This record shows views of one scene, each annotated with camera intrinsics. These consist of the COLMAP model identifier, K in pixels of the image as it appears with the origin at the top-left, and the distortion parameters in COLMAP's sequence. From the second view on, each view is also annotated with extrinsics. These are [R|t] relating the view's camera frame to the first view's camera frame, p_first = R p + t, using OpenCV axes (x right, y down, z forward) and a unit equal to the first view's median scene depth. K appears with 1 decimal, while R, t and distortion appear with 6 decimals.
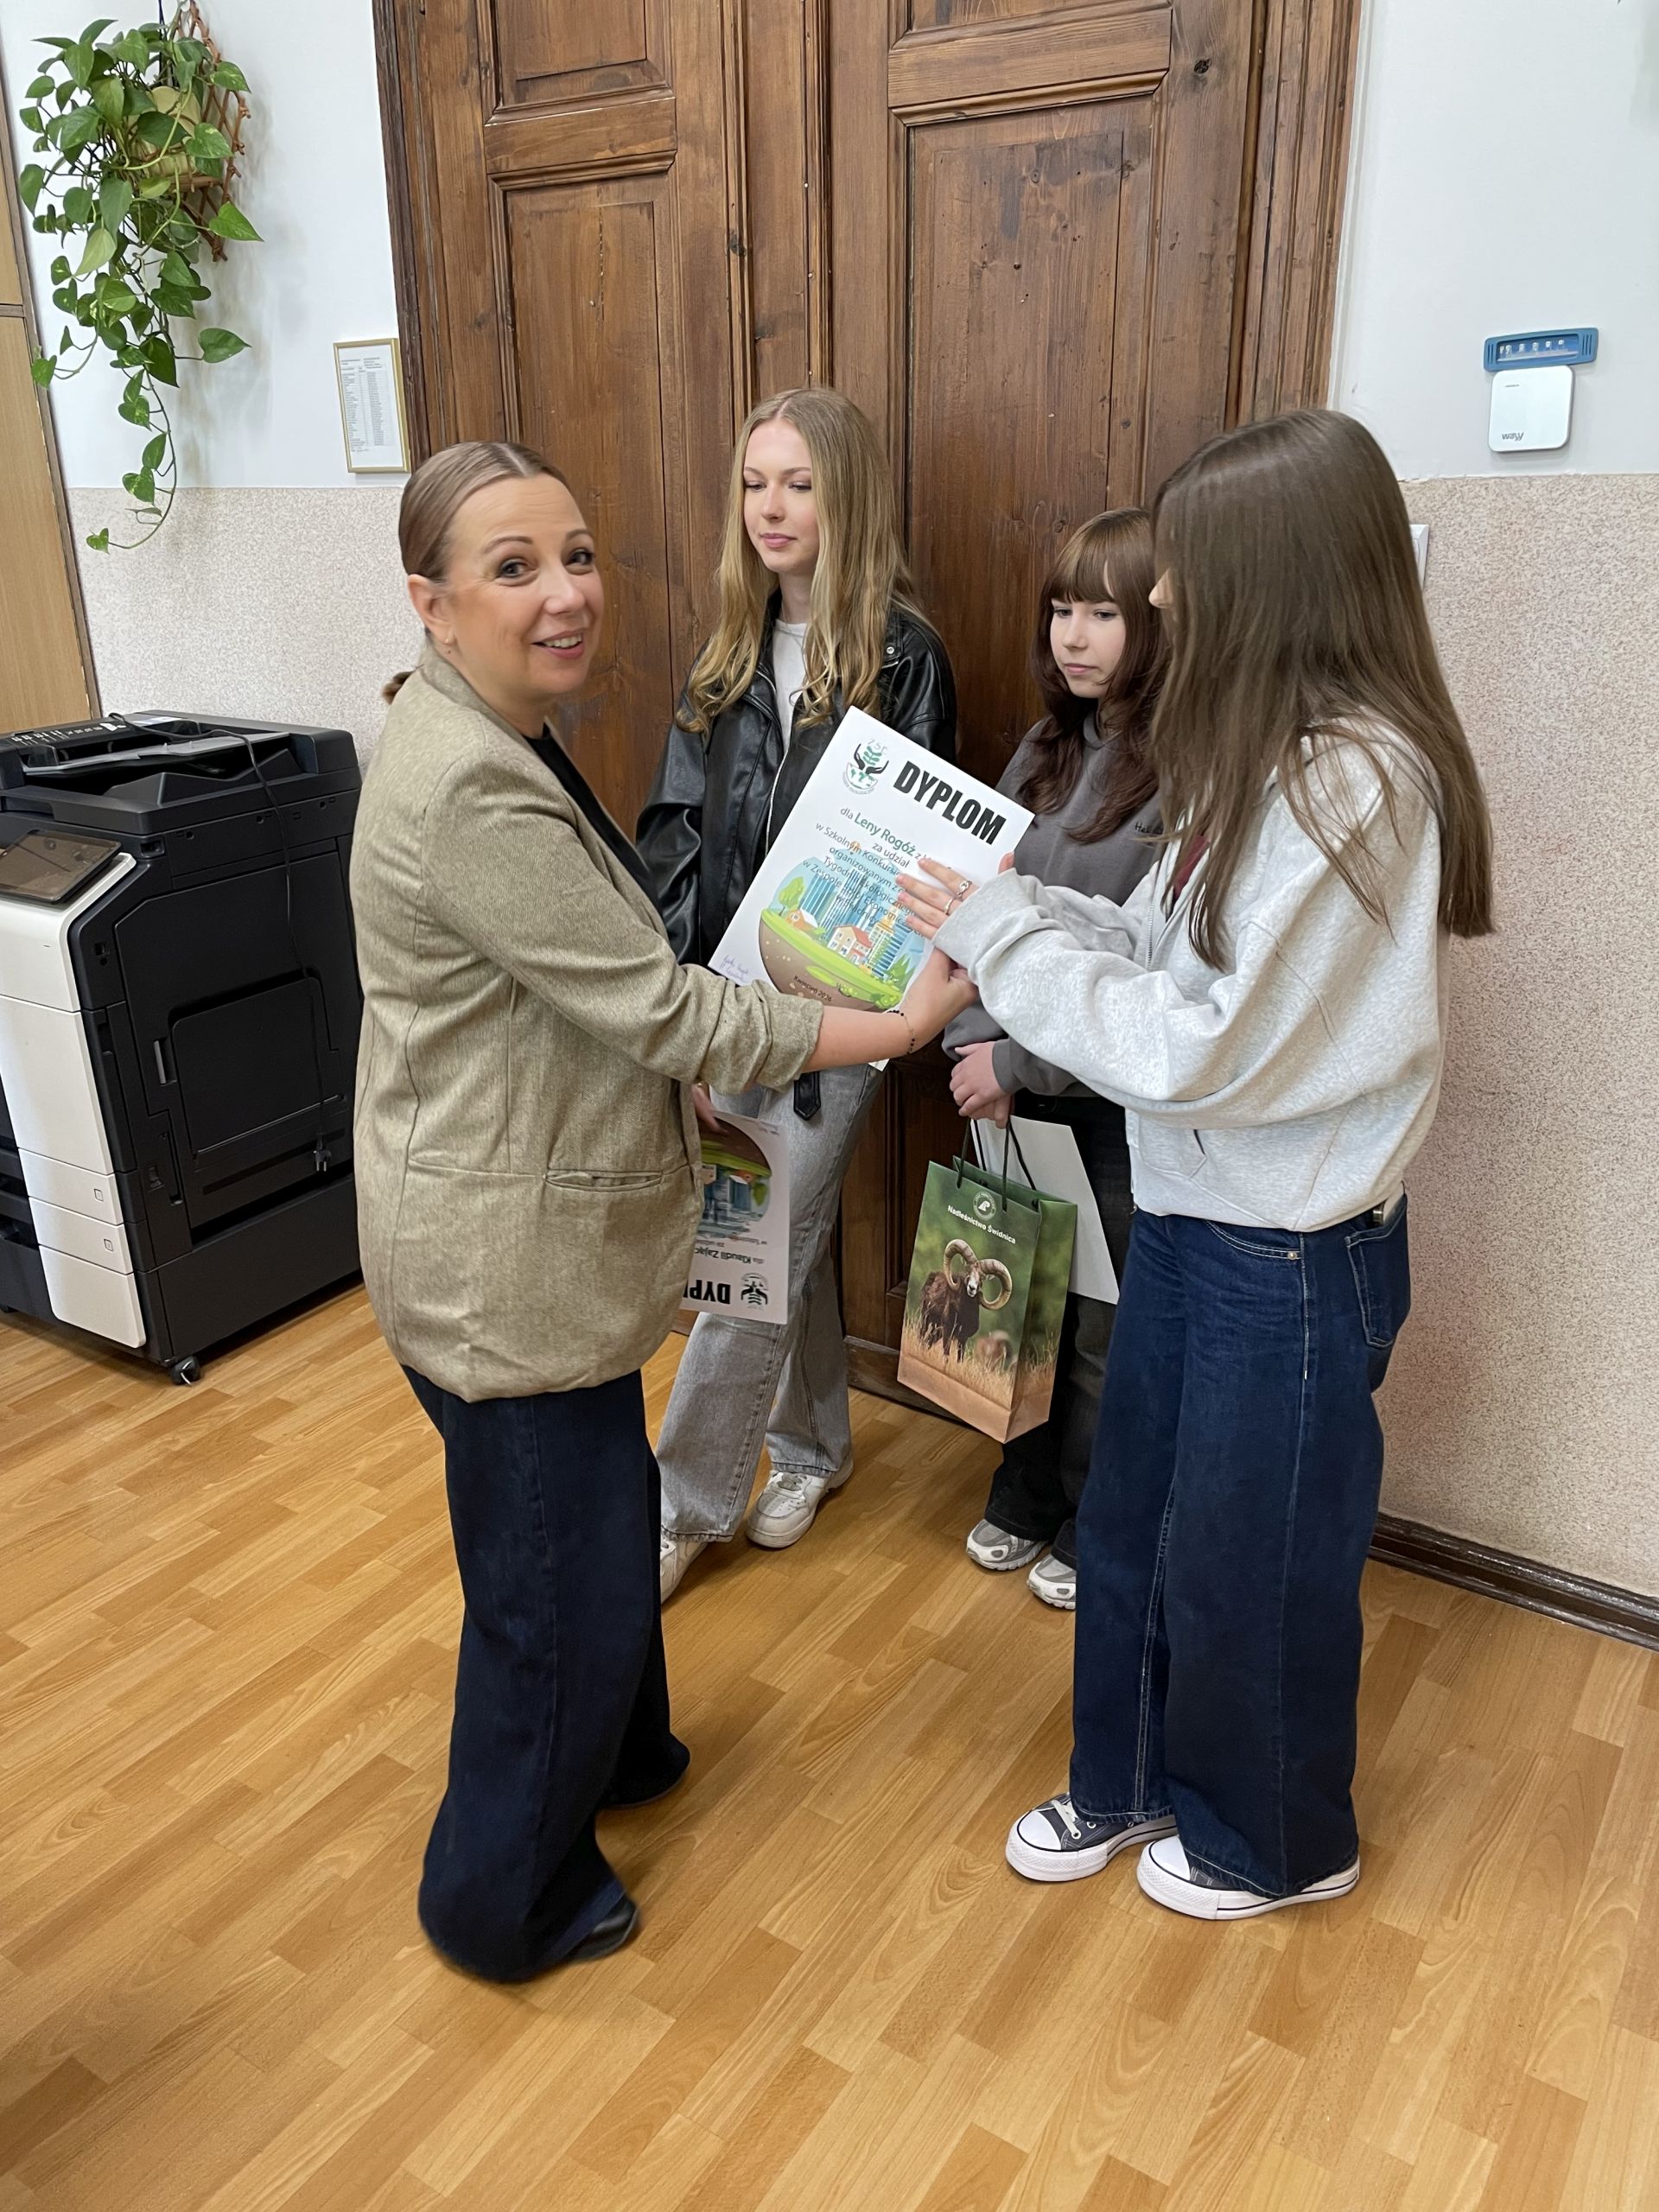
lens RADIAL K [[1664.3, 0, 844.9], [0, 1664.3, 1093.0], [0, 0, 1]] dist [0.091601, -0.119130]
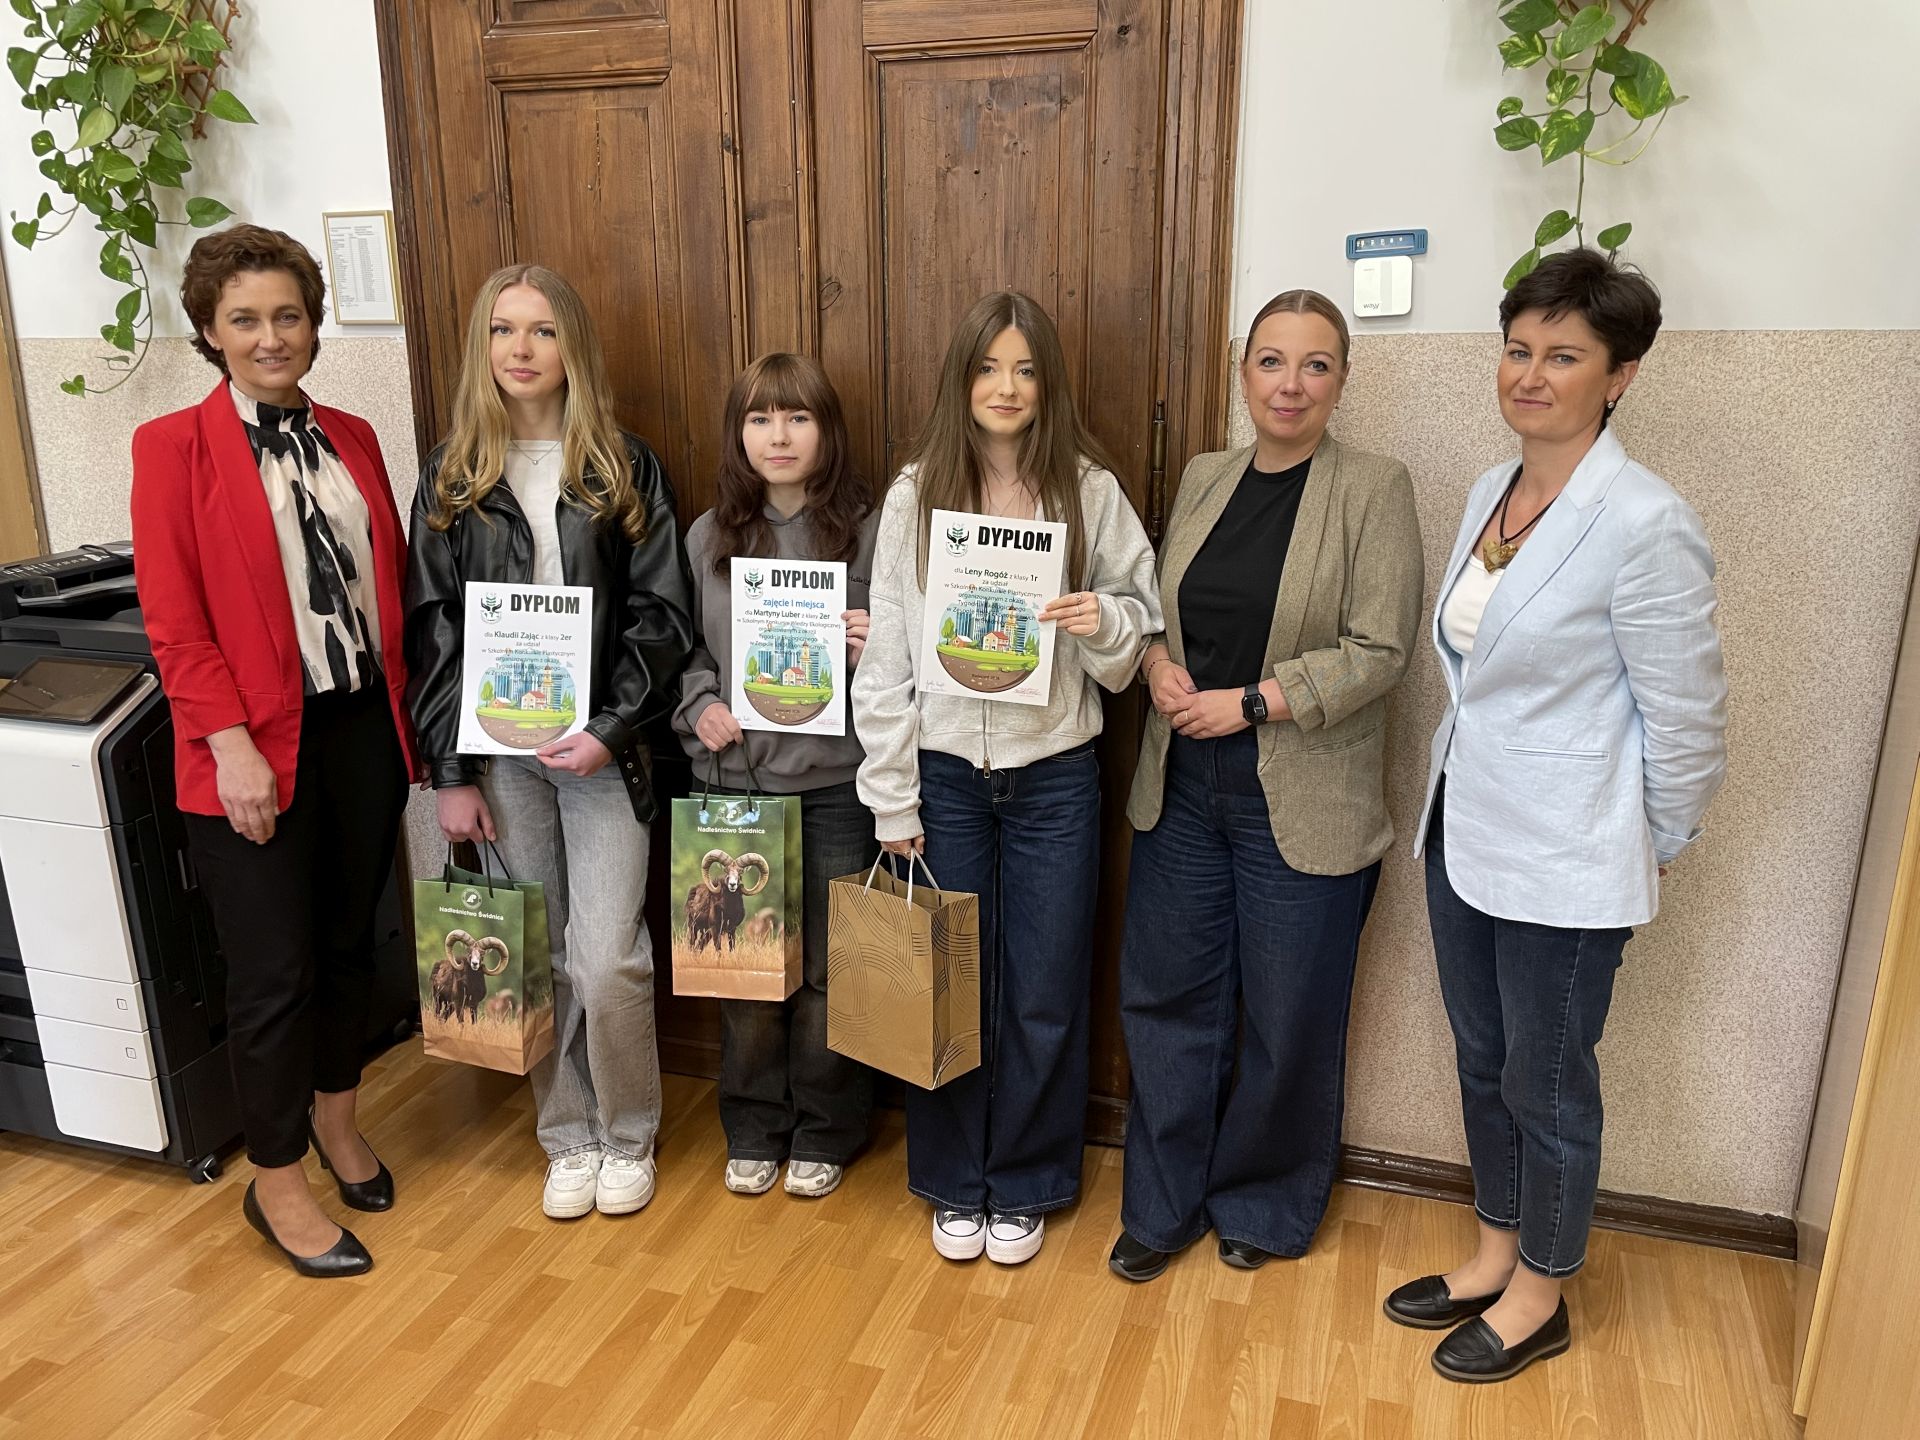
lens RADIAL K [[1444.6, 0, 960.7], [0, 1444.6, 711.6], [0, 0, 1]] dist [0.091601, -0.119130]
pose [[0.965409, -0.064116, 0.252734, -0.180220], [0.086879, 0.993005, -0.079952, -0.000972], [-0.245840, 0.099143, 0.964227, -0.009759]]
